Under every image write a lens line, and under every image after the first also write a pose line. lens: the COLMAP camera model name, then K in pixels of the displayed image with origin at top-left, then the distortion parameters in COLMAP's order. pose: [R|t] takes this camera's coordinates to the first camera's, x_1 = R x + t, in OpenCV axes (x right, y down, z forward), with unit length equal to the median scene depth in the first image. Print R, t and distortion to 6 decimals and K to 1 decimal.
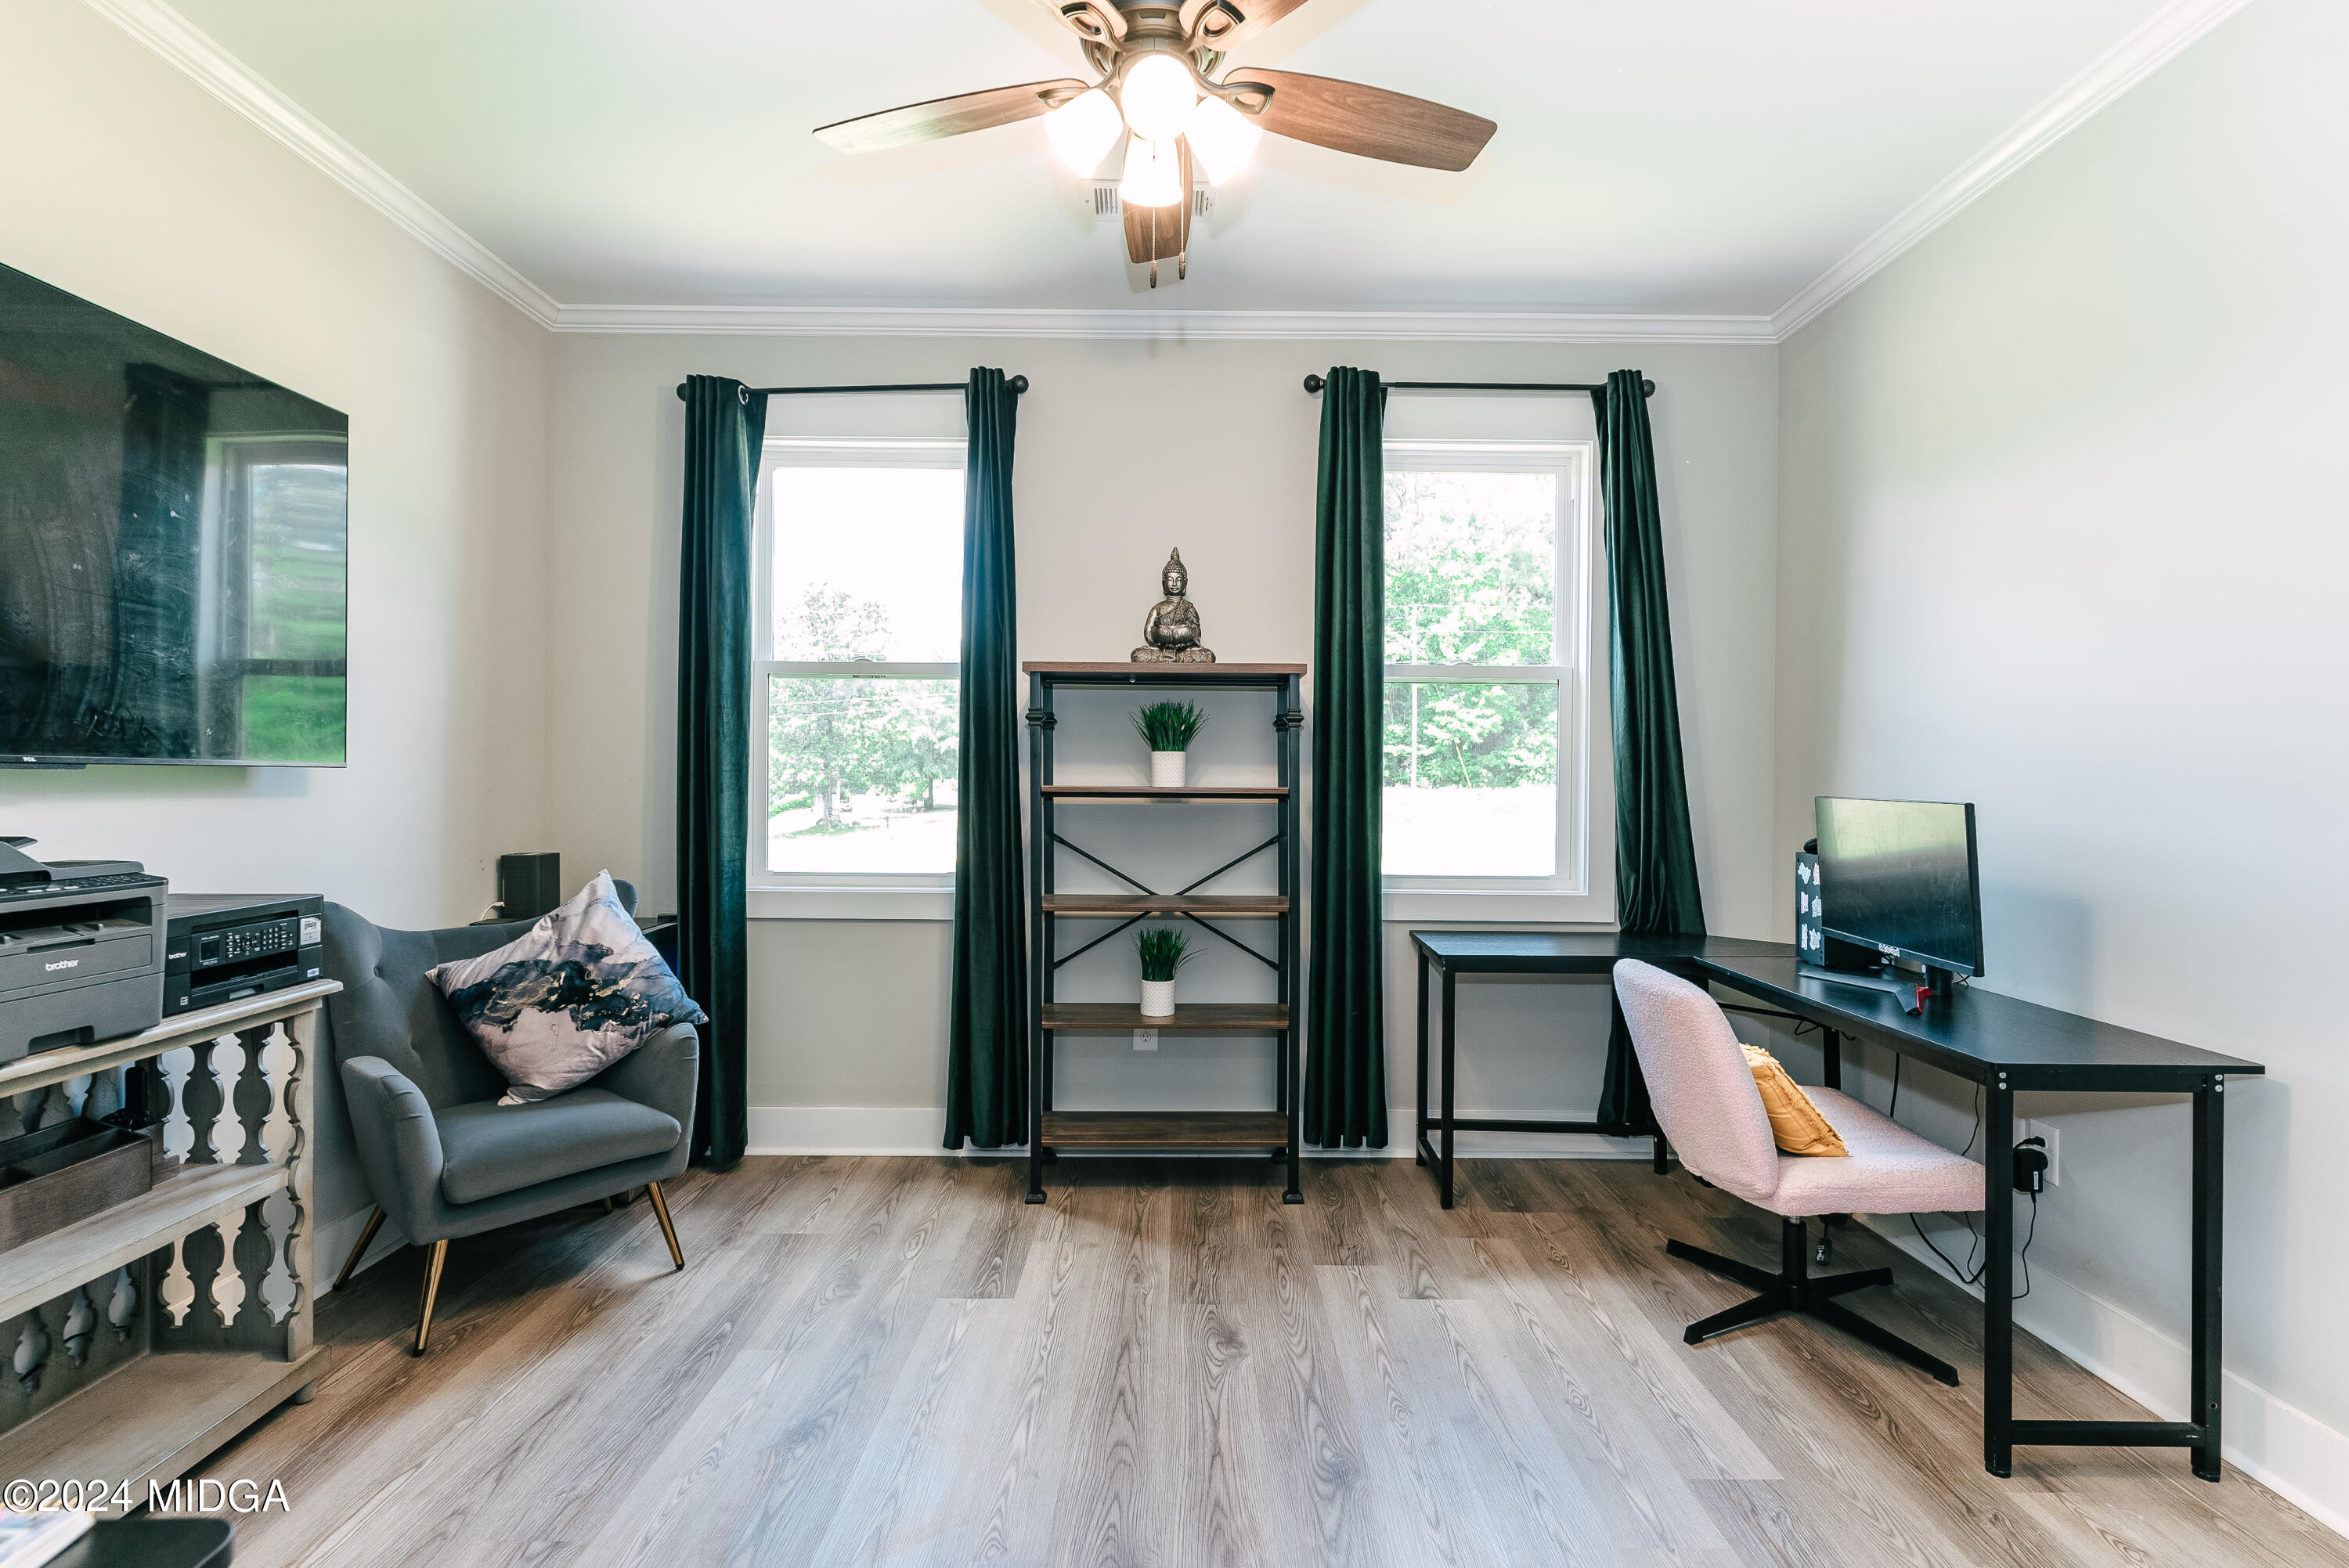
lens RADIAL K [[1115.1, 0, 1185.3], [0, 1115.1, 782.3], [0, 0, 1]] dist [-0.001636, 0.001188]
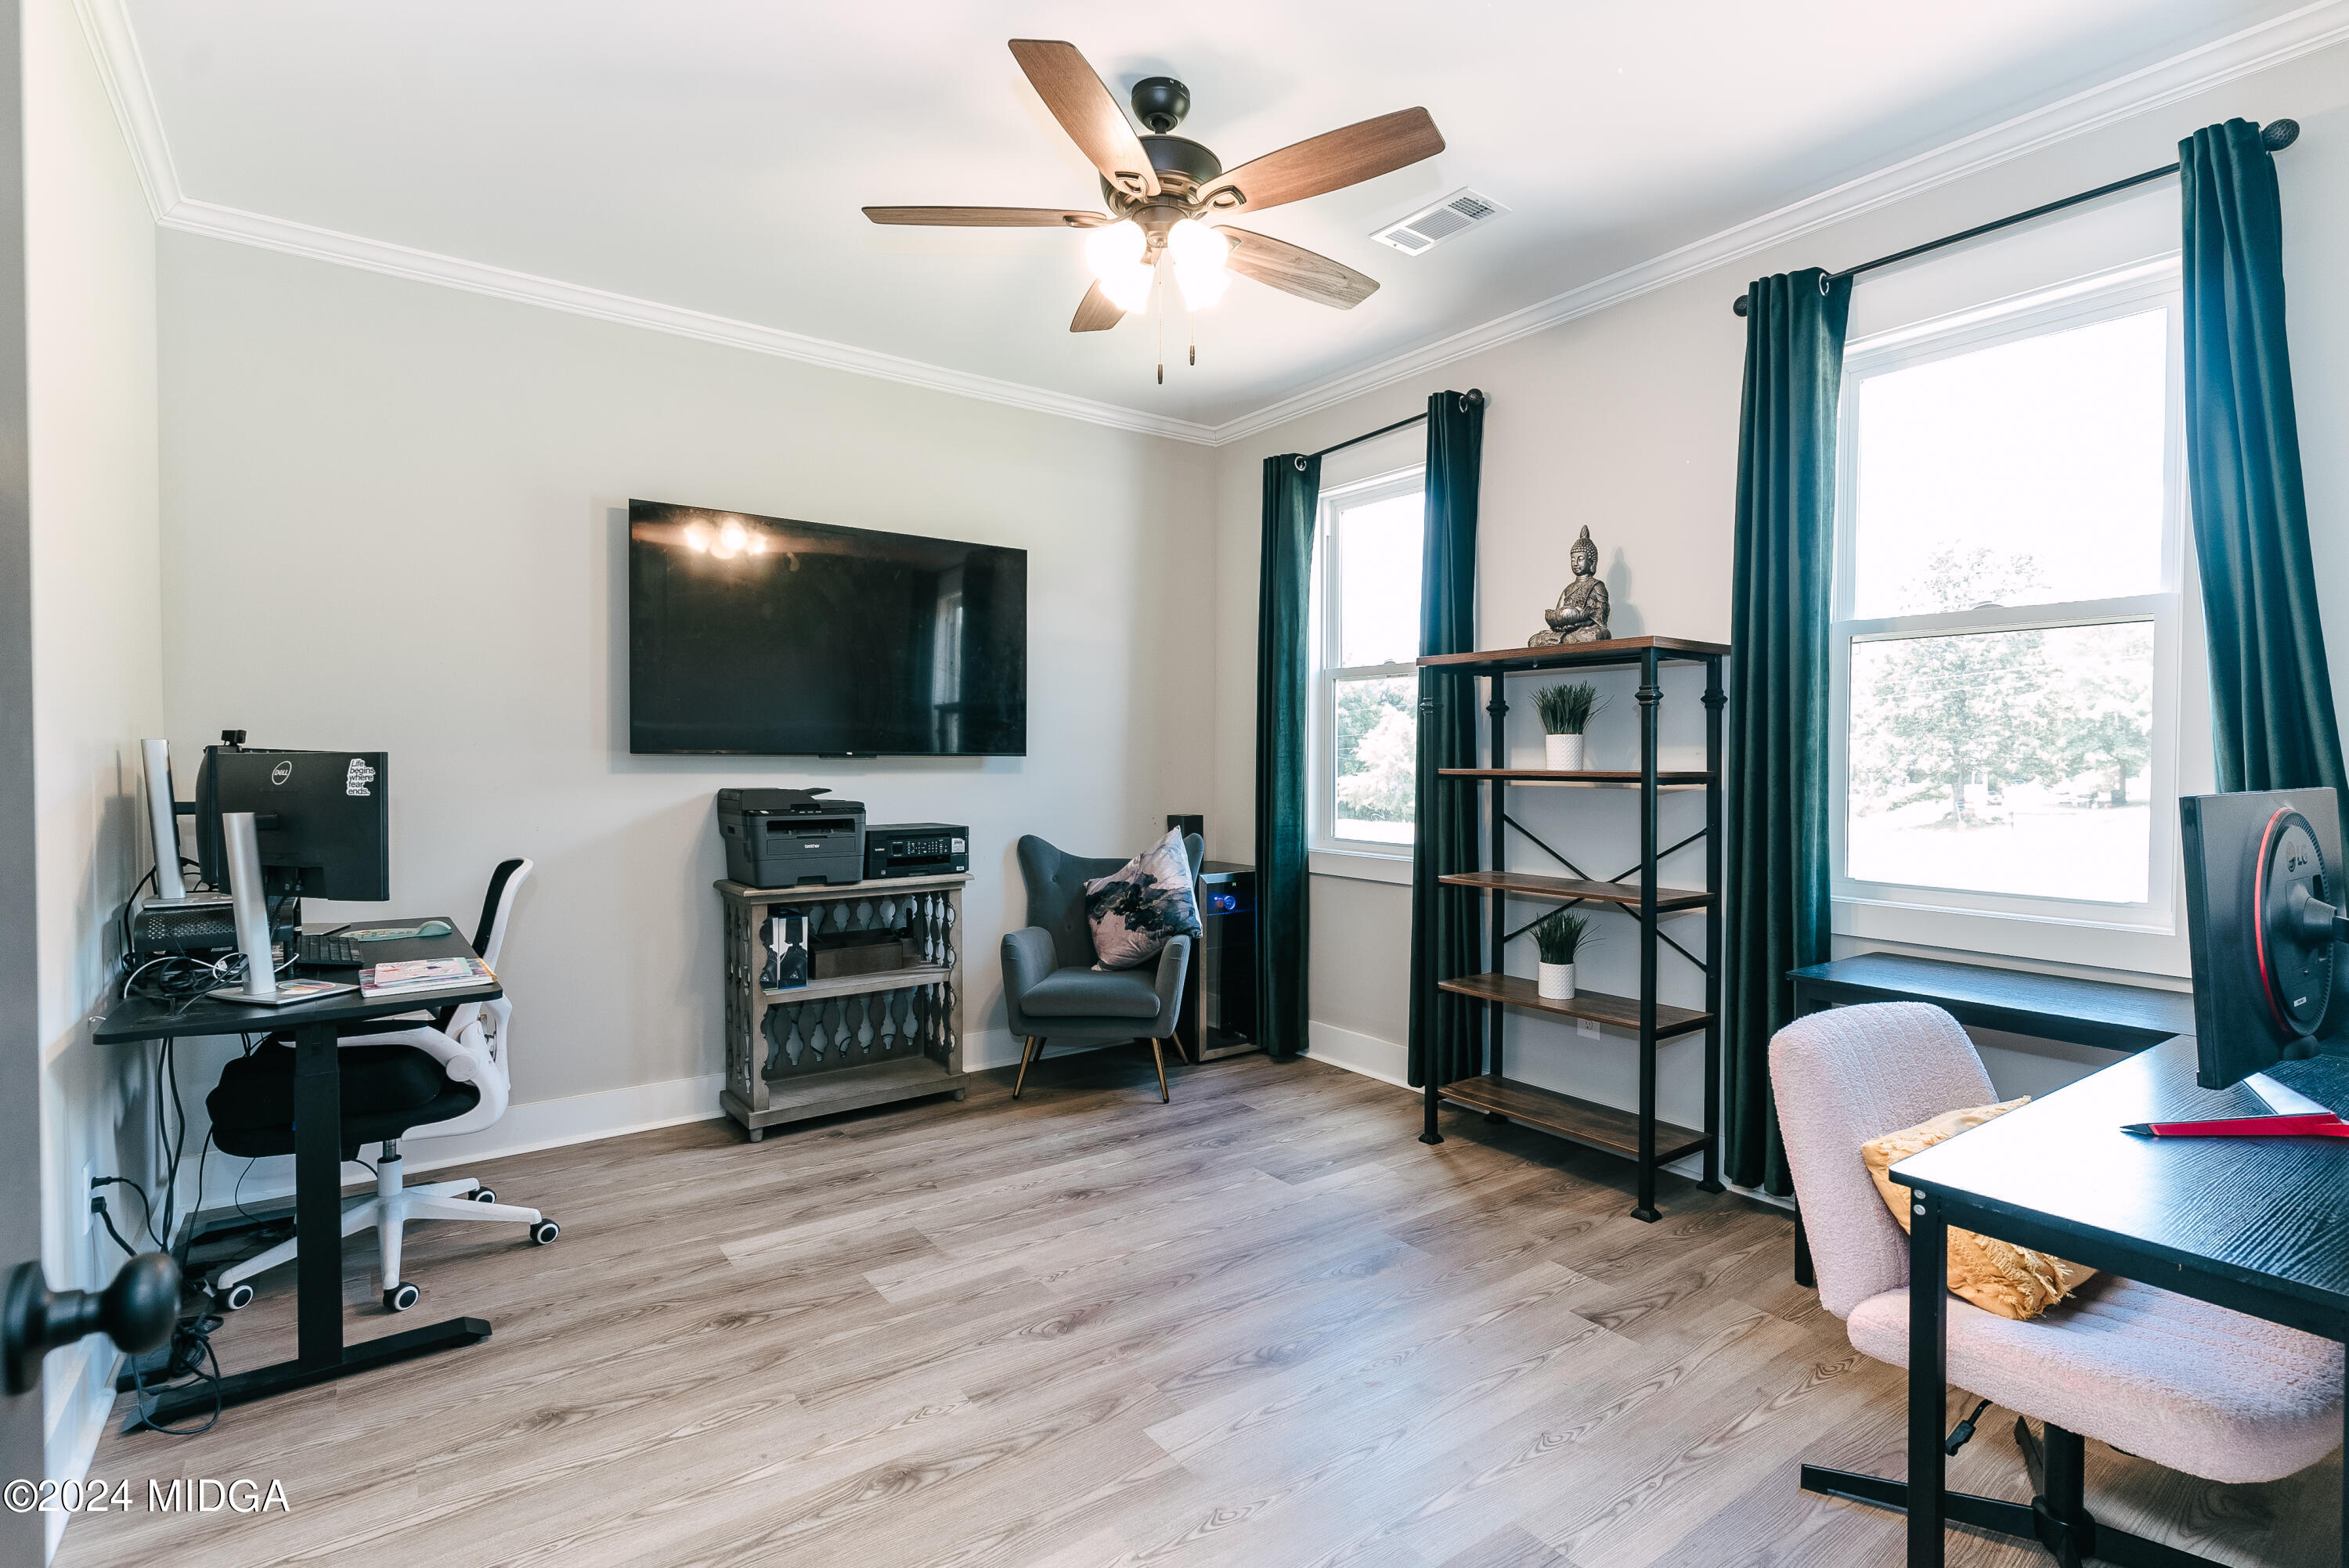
lens RADIAL K [[1115.1, 0, 1185.3], [0, 1115.1, 782.3], [0, 0, 1]] dist [-0.001636, 0.001188]
pose [[0.587299, 0.011228, -0.809292, 0.576280], [-0.002165, 0.999922, 0.012301, 0.003361], [0.809367, -0.005472, 0.587278, 0.139667]]
